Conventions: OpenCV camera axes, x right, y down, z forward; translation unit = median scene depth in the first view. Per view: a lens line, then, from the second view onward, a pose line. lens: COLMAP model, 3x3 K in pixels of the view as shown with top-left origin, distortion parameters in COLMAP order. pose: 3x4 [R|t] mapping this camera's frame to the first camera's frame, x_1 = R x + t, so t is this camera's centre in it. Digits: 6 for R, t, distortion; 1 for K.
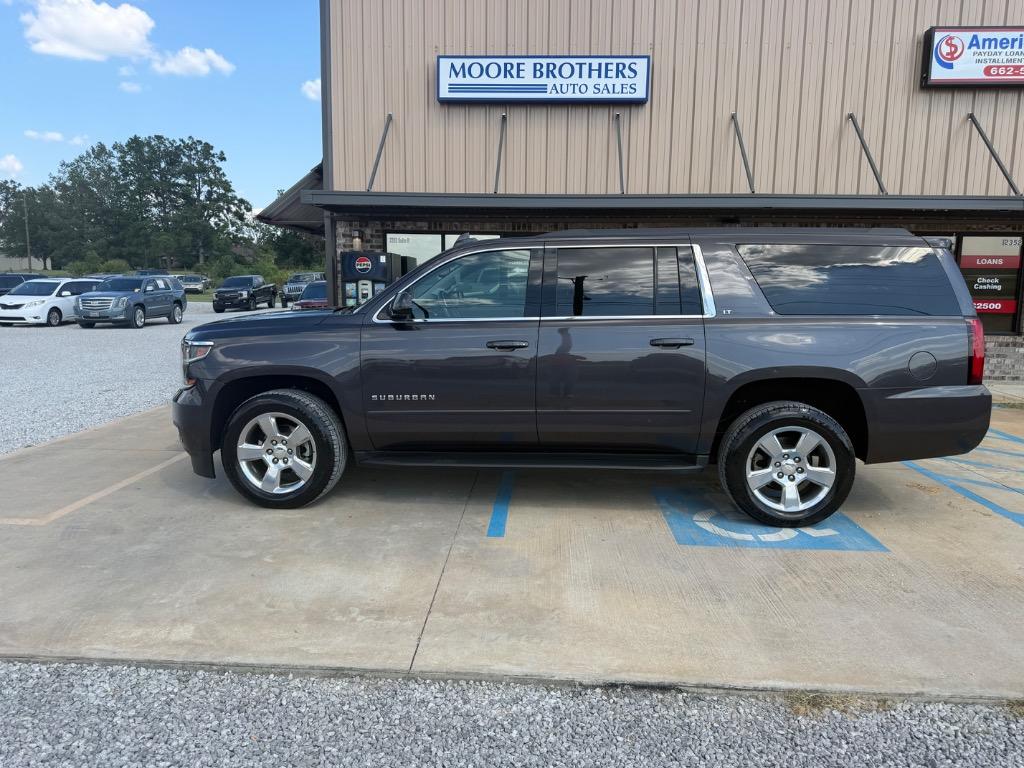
lens RADIAL K [[725.3, 0, 508.2], [0, 725.3, 386.1], [0, 0, 1]] dist [0.016089, -0.019019]
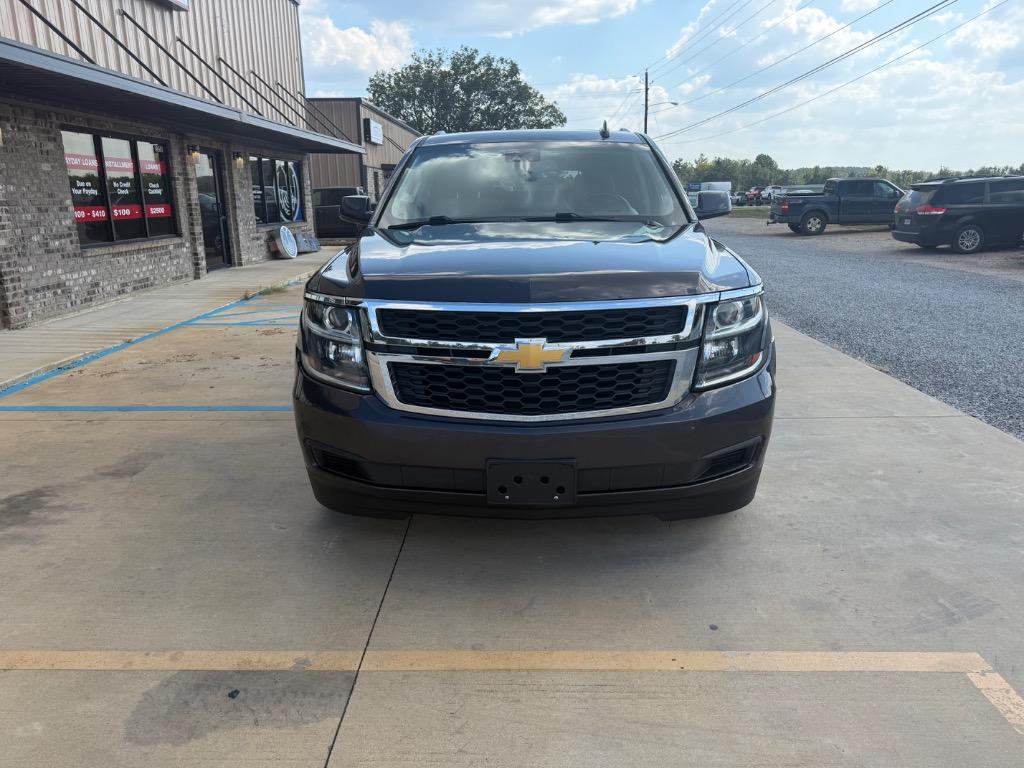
lens RADIAL K [[729.4, 0, 512.0], [0, 729.4, 384.0], [0, 0, 1]] dist [0.004456, -0.006205]
pose [[-0.042047, -0.262565, 0.963998, -0.463381], [0.148958, 0.952420, 0.265909, -0.078476], [-0.987949, 0.154776, -0.000936, 0.557615]]
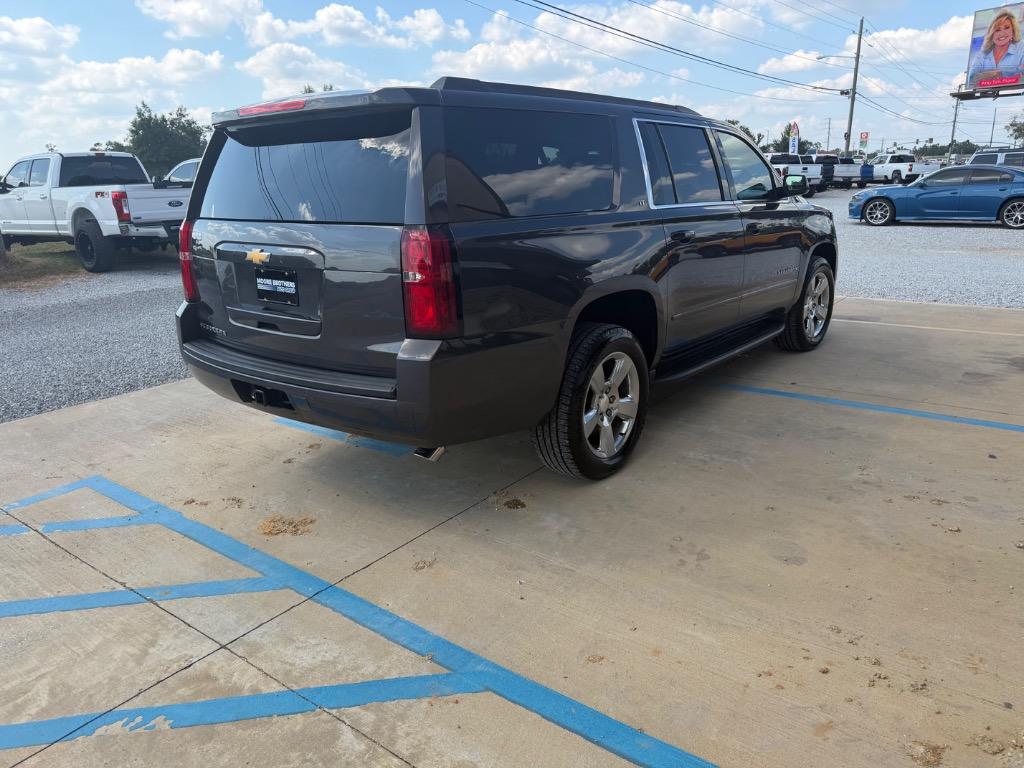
lens RADIAL K [[729.4, 0, 512.0], [0, 729.4, 384.0], [0, 0, 1]] dist [0.004456, -0.006205]
pose [[-0.562749, 0.230876, -0.793732, 0.485597], [-0.094102, 0.936070, 0.338995, -0.099968], [0.821254, 0.265461, -0.505046, 0.755837]]
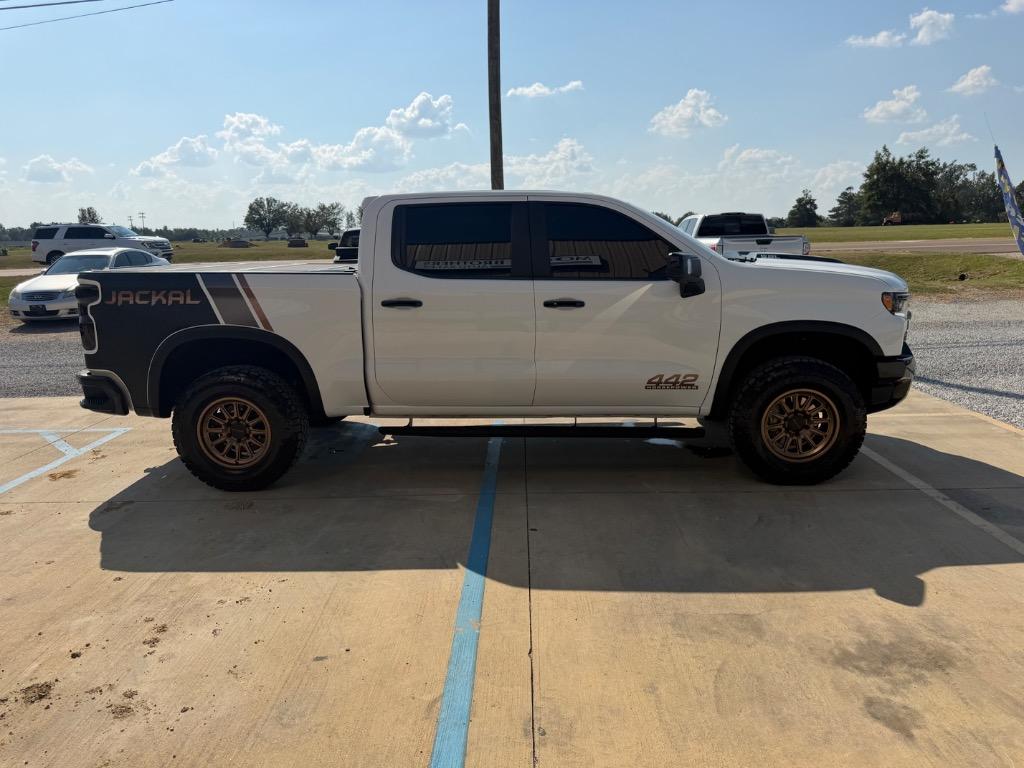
lens RADIAL K [[734.8, 0, 507.3], [0, 734.8, 384.9], [0, 0, 1]] dist [0.006675, -0.011024]
pose [[-0.999271, 0.017327, -0.034019, 0.009110], [0.005035, 0.943098, 0.332476, -0.157142], [0.037844, 0.332063, -0.942498, 1.012246]]
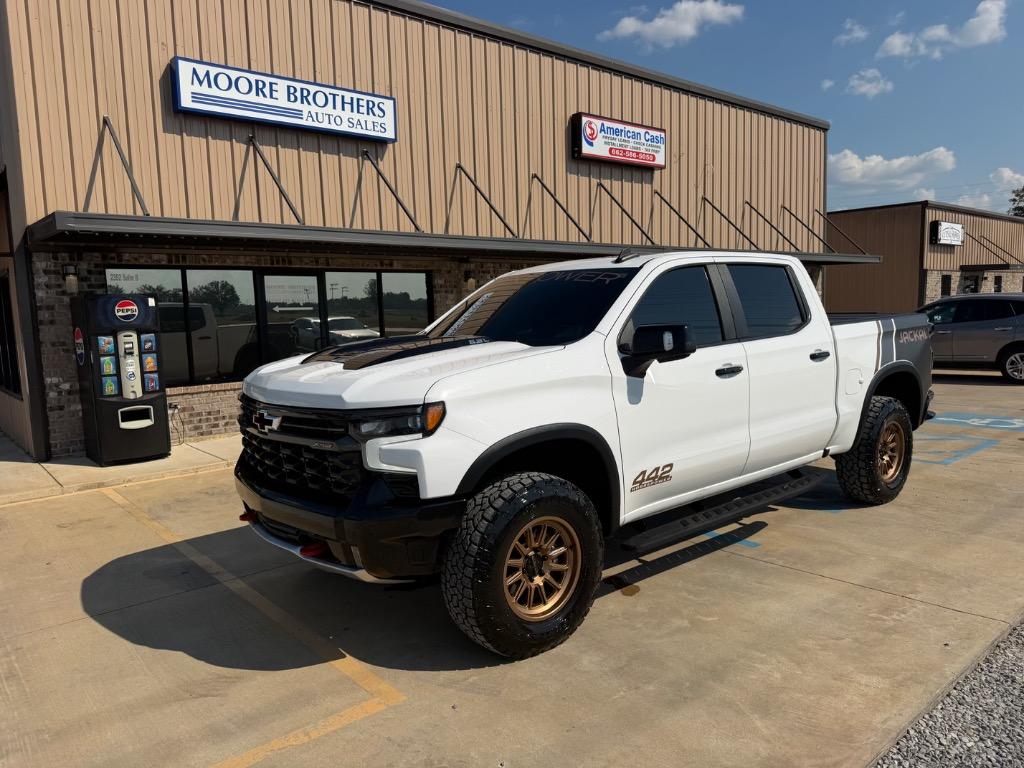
lens RADIAL K [[728.9, 0, 508.1], [0, 728.9, 388.2], [0, 0, 1]] dist [0.046656, -0.089392]
pose [[0.722303, -0.108658, 0.682987, -0.434437], [0.136936, 0.990498, 0.012761, -0.041285], [-0.677884, 0.084308, 0.730319, 0.171822]]
